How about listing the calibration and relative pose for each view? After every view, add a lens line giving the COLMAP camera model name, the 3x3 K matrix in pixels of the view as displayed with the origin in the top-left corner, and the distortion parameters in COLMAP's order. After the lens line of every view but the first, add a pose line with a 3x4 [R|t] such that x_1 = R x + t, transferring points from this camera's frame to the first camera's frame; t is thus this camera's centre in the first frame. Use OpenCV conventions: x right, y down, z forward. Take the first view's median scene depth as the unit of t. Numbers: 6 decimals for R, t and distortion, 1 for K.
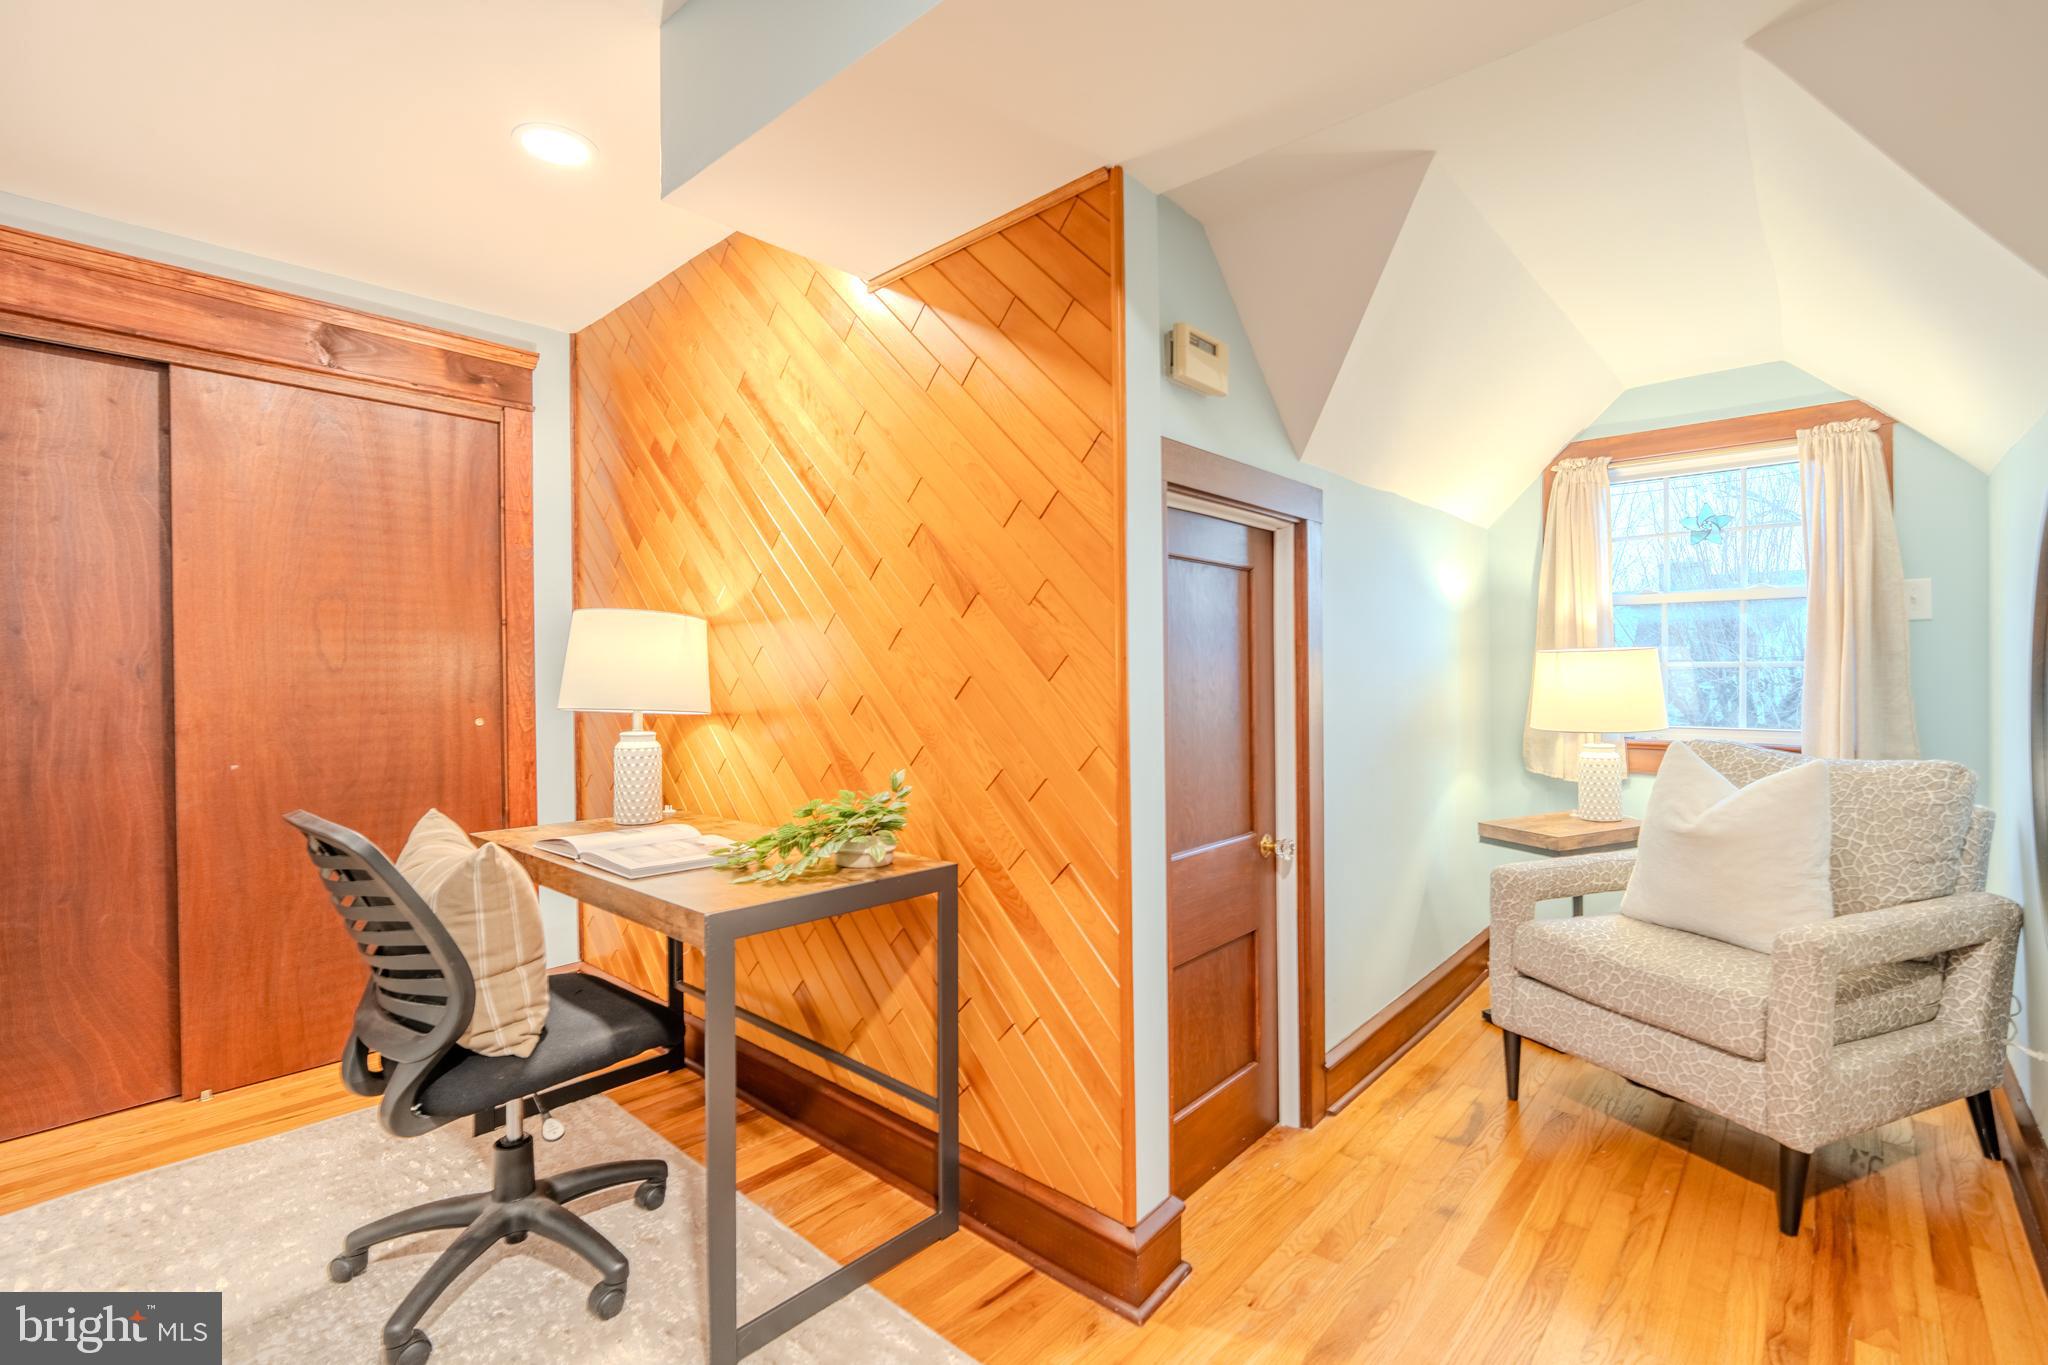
lens RADIAL K [[909.3, 0, 1024.8], [0, 909.3, 681.5], [0, 0, 1]] dist [-0.005359, 0.000935]
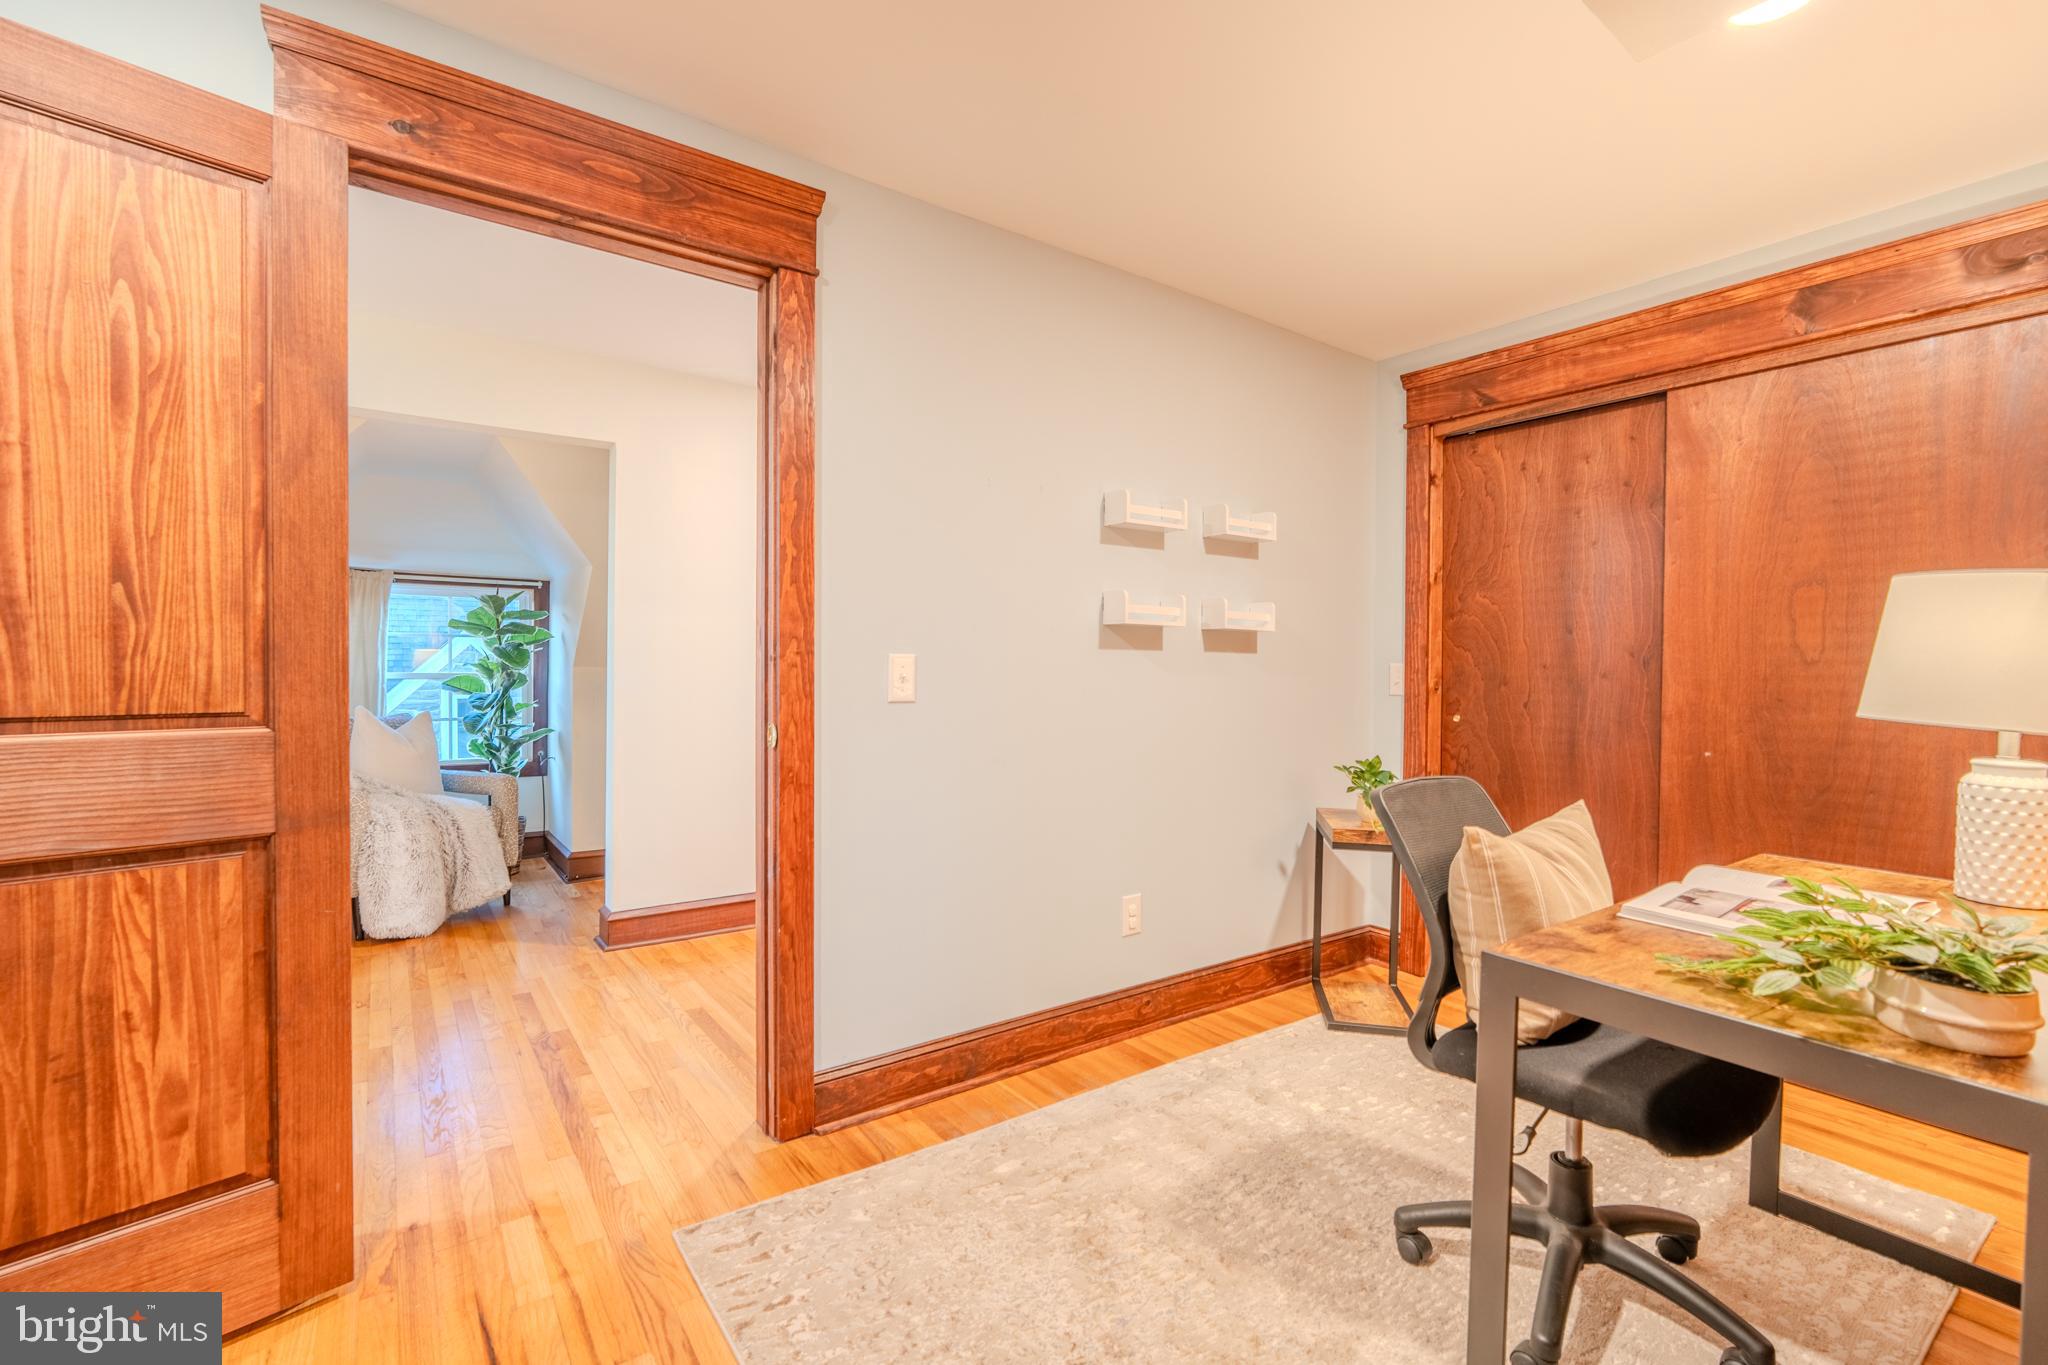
lens RADIAL K [[909.3, 0, 1012.1], [0, 909.3, 682.8], [0, 0, 1]] dist [-0.005359, 0.000935]
pose [[-0.218436, 0.025288, -0.975524, 0.331872], [-0.015255, 0.999454, 0.029324, -0.007097], [0.975732, 0.021287, -0.217930, 0.436306]]
